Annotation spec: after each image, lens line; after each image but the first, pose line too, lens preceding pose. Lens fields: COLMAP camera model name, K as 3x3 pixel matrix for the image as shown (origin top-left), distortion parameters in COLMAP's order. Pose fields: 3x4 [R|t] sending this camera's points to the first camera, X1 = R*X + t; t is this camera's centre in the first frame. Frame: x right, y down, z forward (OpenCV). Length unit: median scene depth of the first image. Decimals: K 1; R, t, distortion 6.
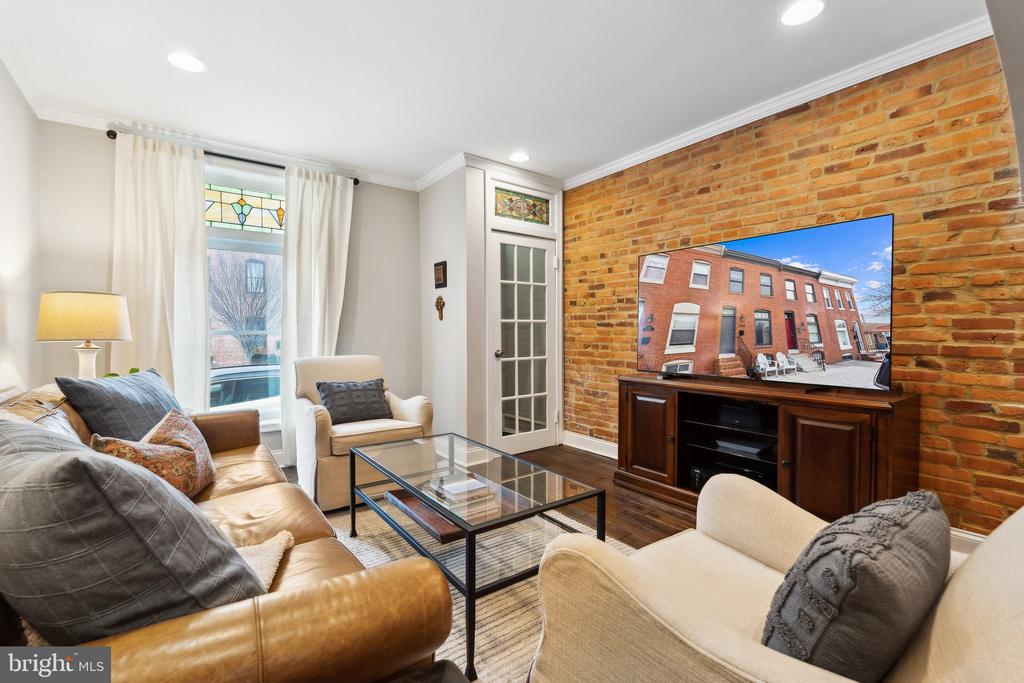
lens RADIAL K [[453.4, 0, 507.3], [0, 453.4, 336.8], [0, 0, 1]] dist [-0.003028, -0.000225]
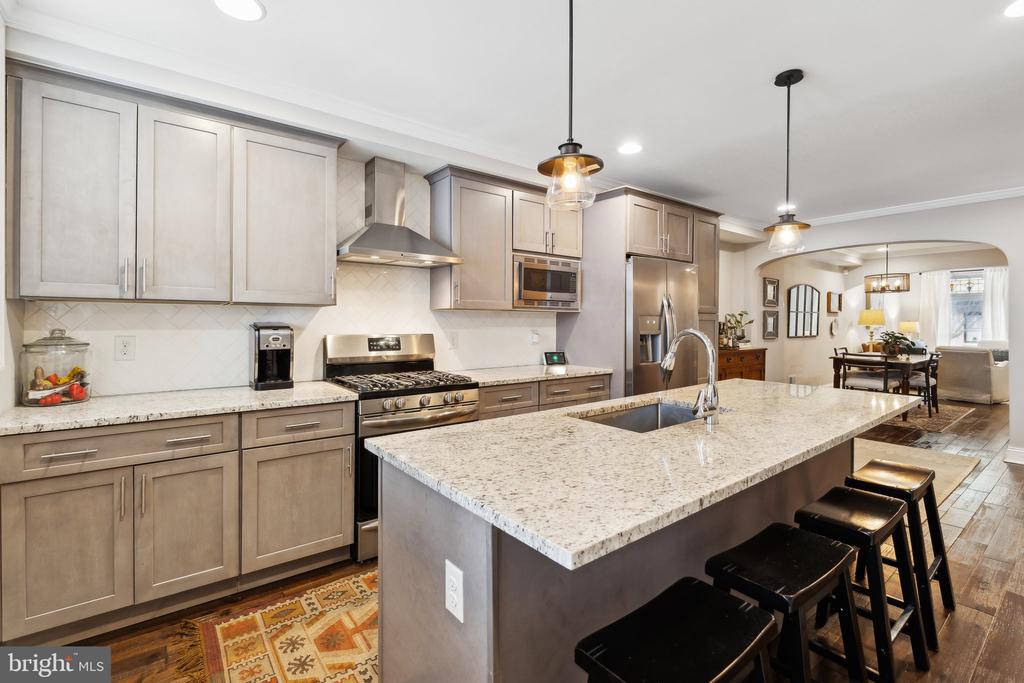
lens RADIAL K [[463.5, 0, 505.9], [0, 463.5, 322.9], [0, 0, 1]] dist [-0.001809, 0.000038]
pose [[0.011401, 0.001944, -0.999933, 2.074572], [-0.008374, 0.999963, 0.001849, -0.035338], [0.999900, 0.008353, 0.011416, -1.743120]]
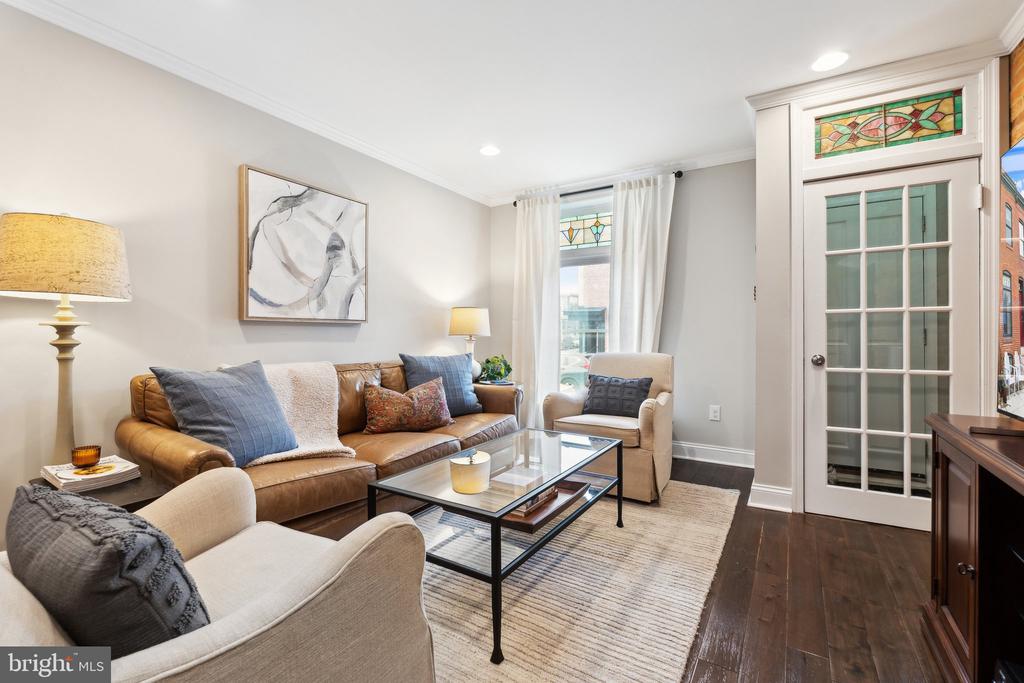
lens RADIAL K [[448.0, 0, 509.8], [0, 448.0, 330.6], [0, 0, 1]] dist [-0.002383, -0.000218]
pose [[0.369031, -0.001524, -0.929416, 0.430954], [-0.005258, 0.999979, -0.003728, -0.002453], [0.929402, 0.006262, 0.369015, 0.318396]]
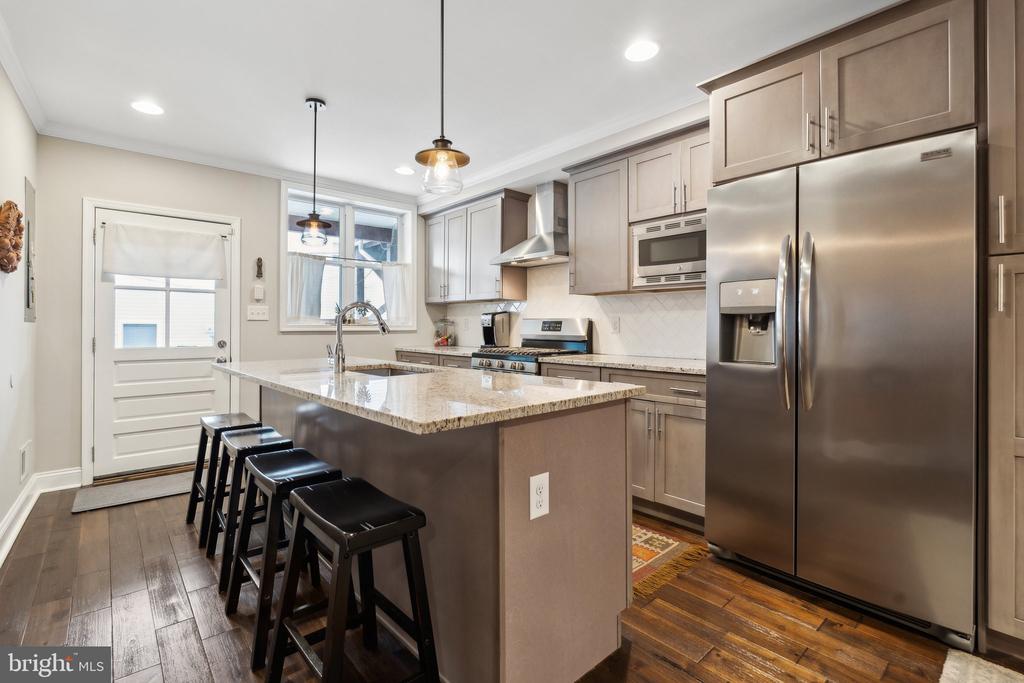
lens RADIAL K [[463.5, 0, 505.9], [0, 463.5, 322.9], [0, 0, 1]] dist [-0.001809, 0.000038]
pose [[-0.997427, 0.001478, -0.071679, 1.454222], [0.001492, 0.999999, -0.000152, -0.003153], [0.071678, -0.000259, -0.997428, -0.930833]]
